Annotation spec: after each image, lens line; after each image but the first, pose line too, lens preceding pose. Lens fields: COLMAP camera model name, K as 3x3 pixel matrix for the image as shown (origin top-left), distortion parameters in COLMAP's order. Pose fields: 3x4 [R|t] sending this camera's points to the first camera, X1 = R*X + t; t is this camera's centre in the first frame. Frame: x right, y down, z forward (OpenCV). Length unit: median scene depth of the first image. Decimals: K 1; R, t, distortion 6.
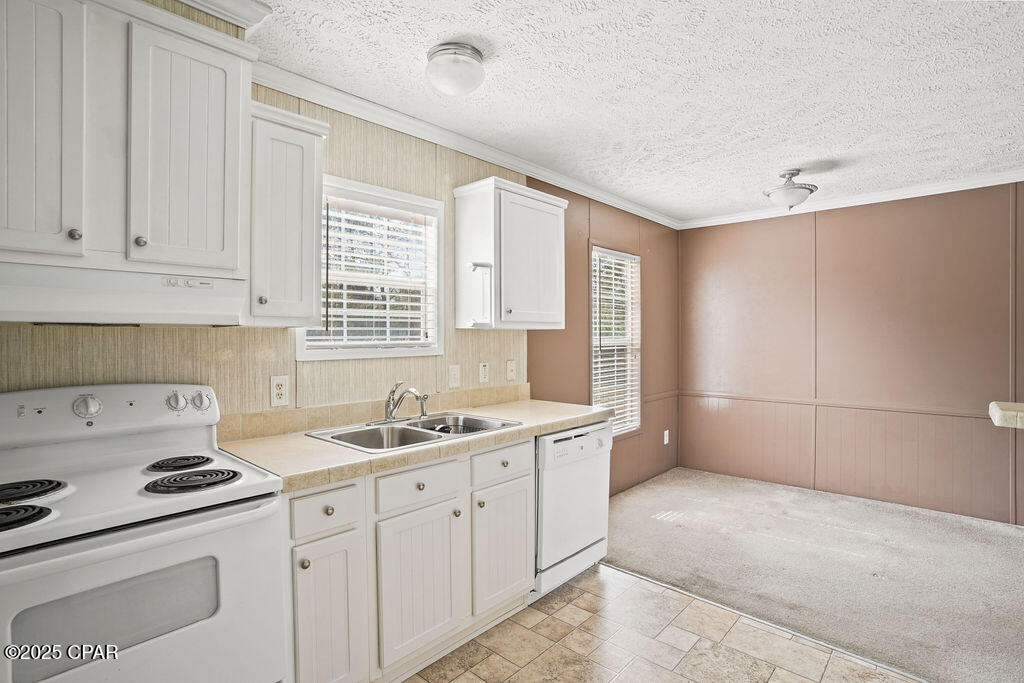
lens RADIAL K [[505.1, 0, 510.7], [0, 505.1, 336.0], [0, 0, 1]] dist [-0.071819, 0.031186]
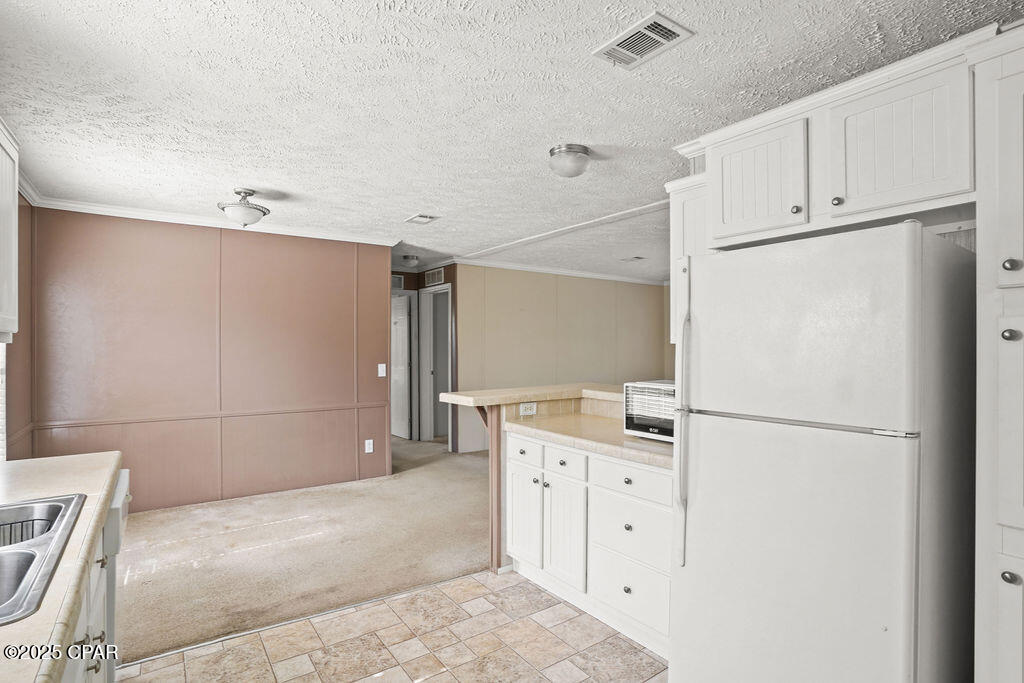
lens RADIAL K [[505.1, 0, 510.7], [0, 505.1, 336.0], [0, 0, 1]] dist [-0.071819, 0.031186]
pose [[0.212029, 0.020872, 0.977041, -0.326878], [-0.000287, 0.999773, -0.021295, -0.007751], [-0.977263, 0.004235, 0.211986, 0.243823]]
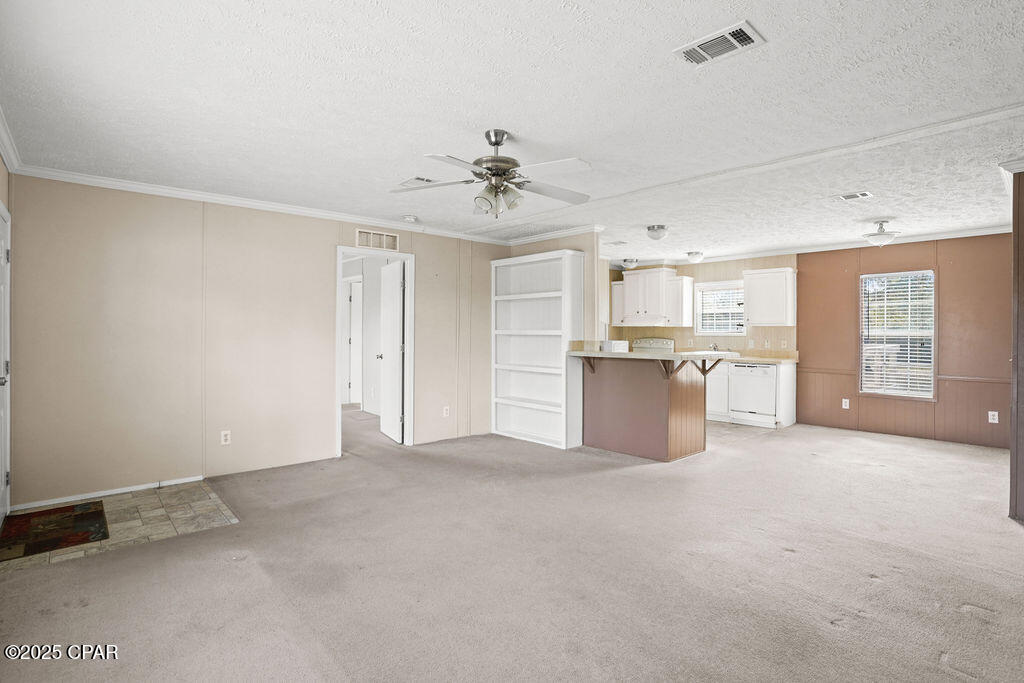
lens RADIAL K [[505.1, 0, 510.7], [0, 505.1, 336.0], [0, 0, 1]] dist [-0.071819, 0.031186]
pose [[-0.096592, 0.011754, -0.995255, 2.184036], [-0.004224, 0.999916, 0.012219, 0.007799], [0.995315, 0.005384, -0.096534, -0.001623]]
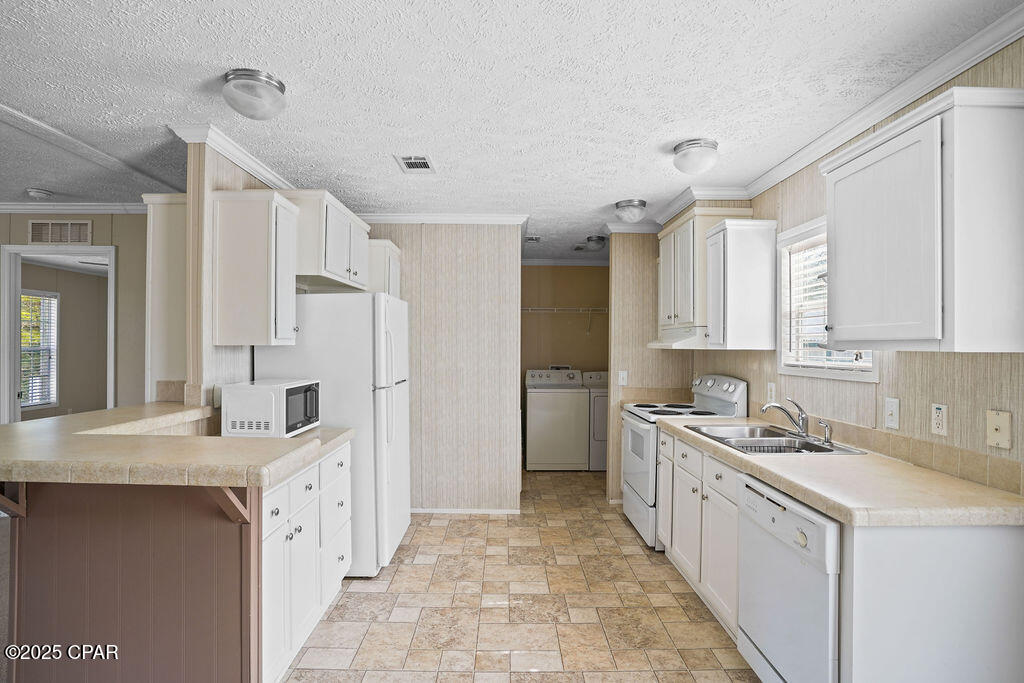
lens RADIAL K [[509.9, 0, 512.0], [0, 509.9, 341.5], [0, 0, 1]] dist [-0.075400, 0.032901]
pose [[-0.730520, -0.009310, -0.682827, 0.680645], [-0.006720, 0.999957, -0.006445, -0.015946], [0.682858, -0.000120, -0.730551, 0.967643]]
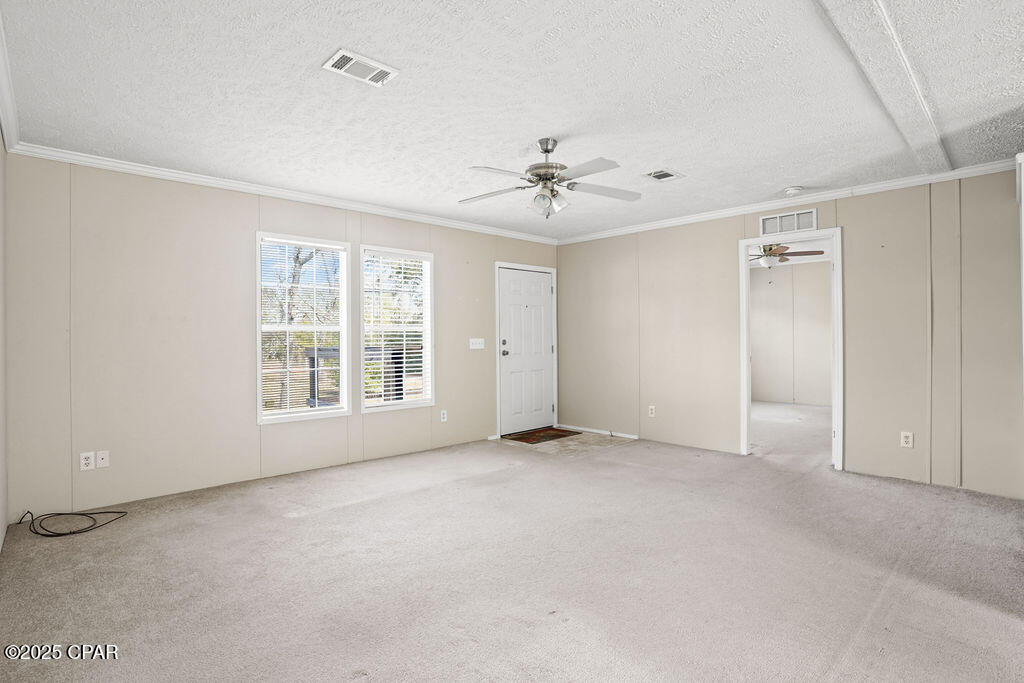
lens RADIAL K [[505.1, 0, 510.7], [0, 505.1, 336.0], [0, 0, 1]] dist [-0.071819, 0.031186]
pose [[-0.997564, 0.003588, 0.069669, 1.334413], [0.003331, 0.999987, -0.003810, 0.045176], [-0.069682, -0.003568, -0.997563, 0.838274]]
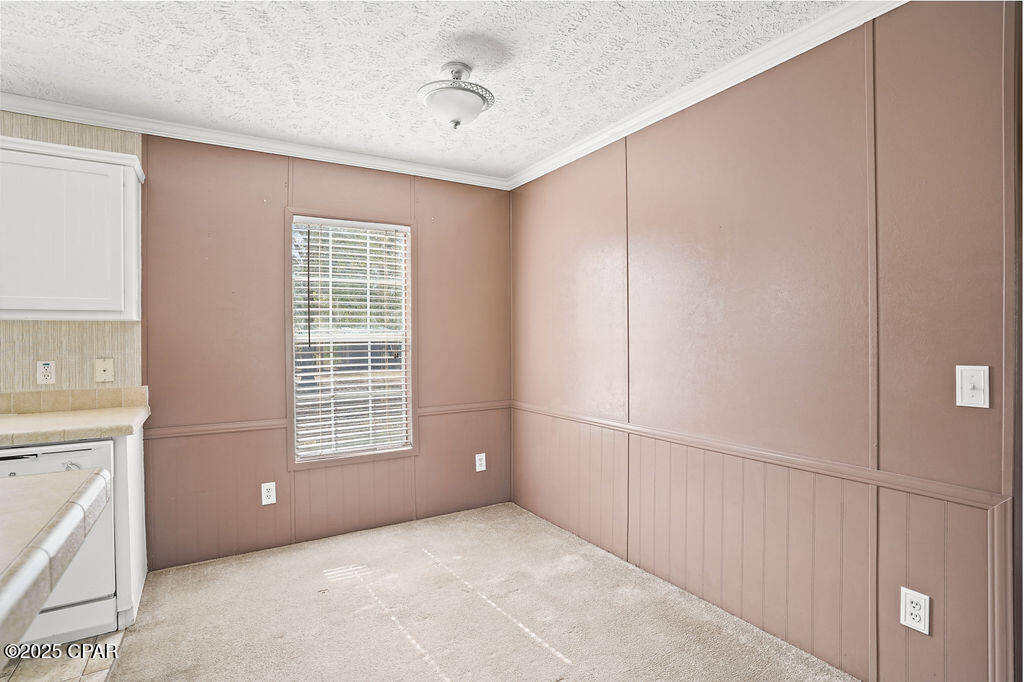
lens RADIAL K [[505.1, 0, 510.7], [0, 505.1, 335.5], [0, 0, 1]] dist [-0.071819, 0.031186]
pose [[0.958677, -0.005745, -0.284437, 0.819778], [0.005519, 0.999983, -0.001597, 0.015043], [0.284442, -0.000039, 0.958693, 0.398518]]
